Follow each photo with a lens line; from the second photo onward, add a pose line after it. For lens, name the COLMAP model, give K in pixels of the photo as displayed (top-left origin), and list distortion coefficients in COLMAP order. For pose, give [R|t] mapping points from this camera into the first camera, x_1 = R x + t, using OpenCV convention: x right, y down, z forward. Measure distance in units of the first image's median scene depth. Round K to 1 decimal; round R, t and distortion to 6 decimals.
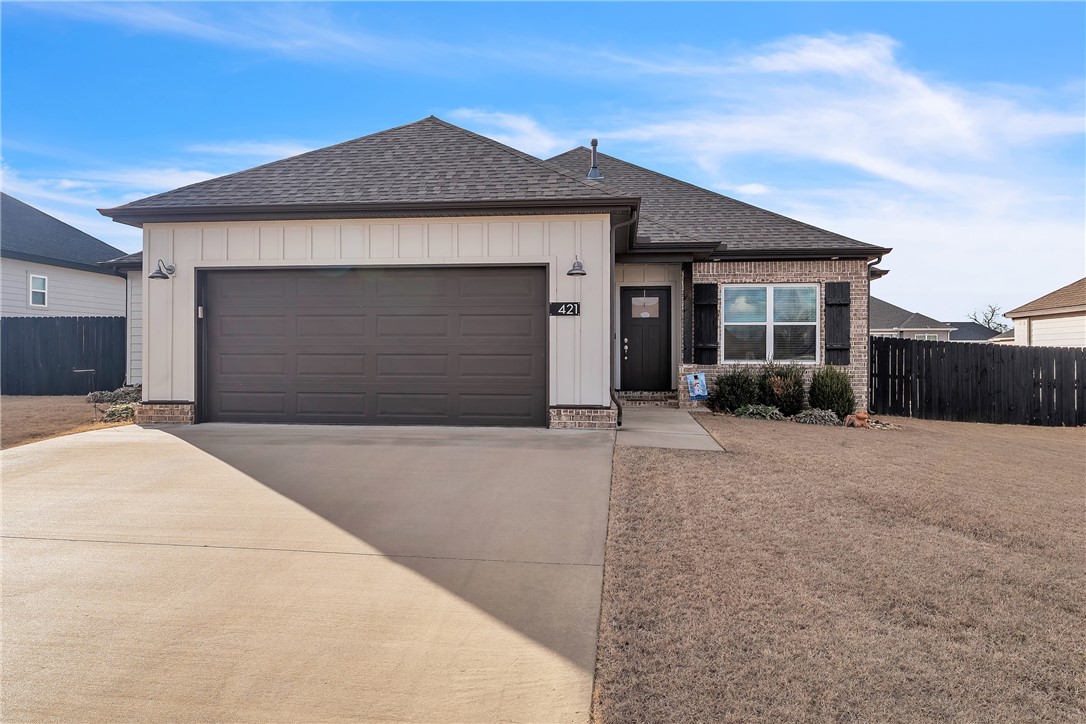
lens RADIAL K [[688.9, 0, 543.0], [0, 688.9, 362.0], [0, 0, 1]] dist [0.000156, 0.000064]
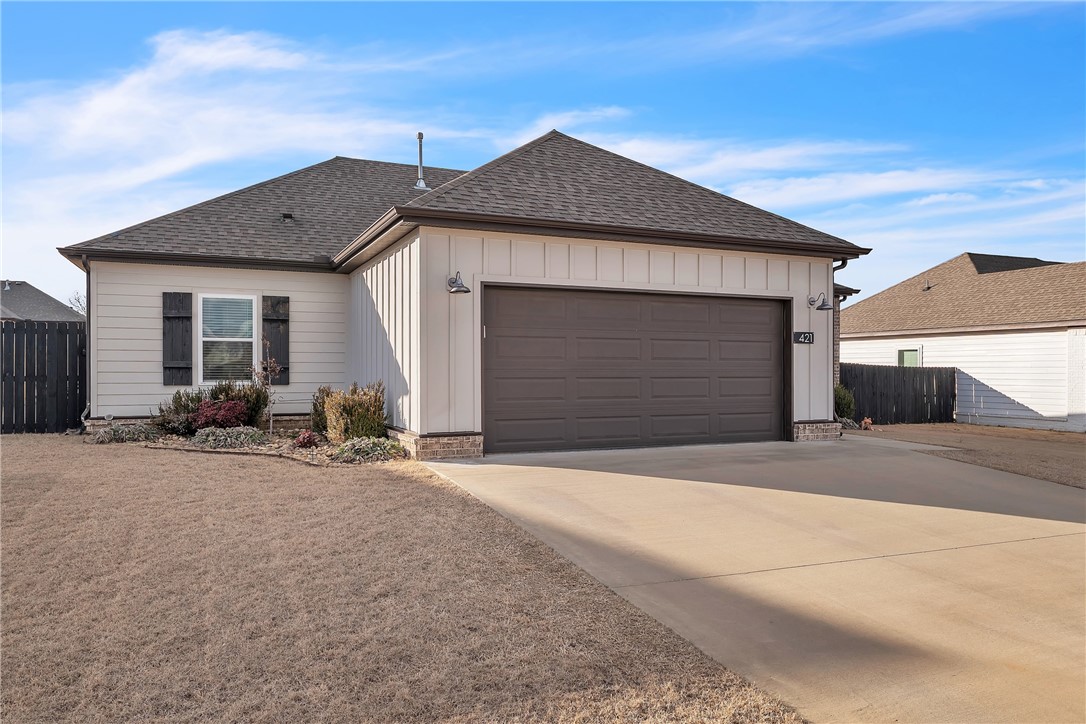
lens RADIAL K [[752.3, 0, 547.2], [0, 752.3, 367.9], [0, 0, 1]] dist [-0.003432, 0.001055]
pose [[0.864674, -0.000977, 0.502332, -0.682444], [0.004215, 0.999977, -0.005310, -0.014810], [-0.502315, 0.006709, 0.864658, 0.083566]]
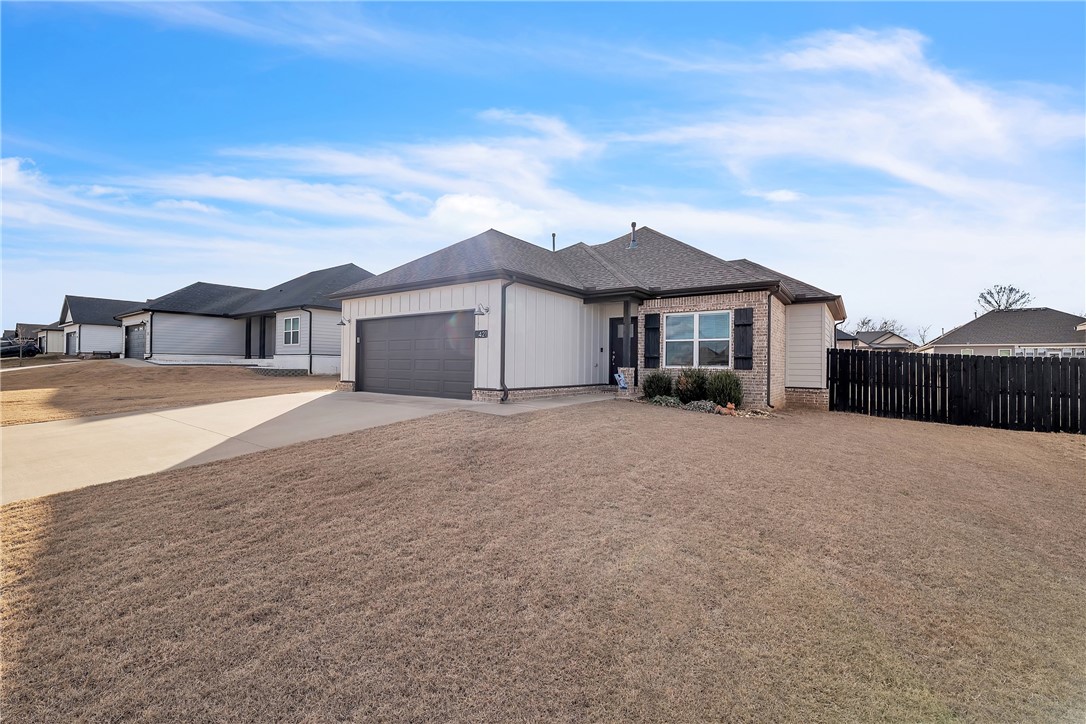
lens RADIAL K [[450.9, 0, 544.6], [0, 450.9, 364.2], [0, 0, 1]] dist [-0.011546, 0.000118]
pose [[0.872983, 0.006584, -0.487707, 0.519512], [-0.012612, 0.999879, -0.009078, 0.006707], [0.487588, 0.014075, 0.872960, 0.041654]]
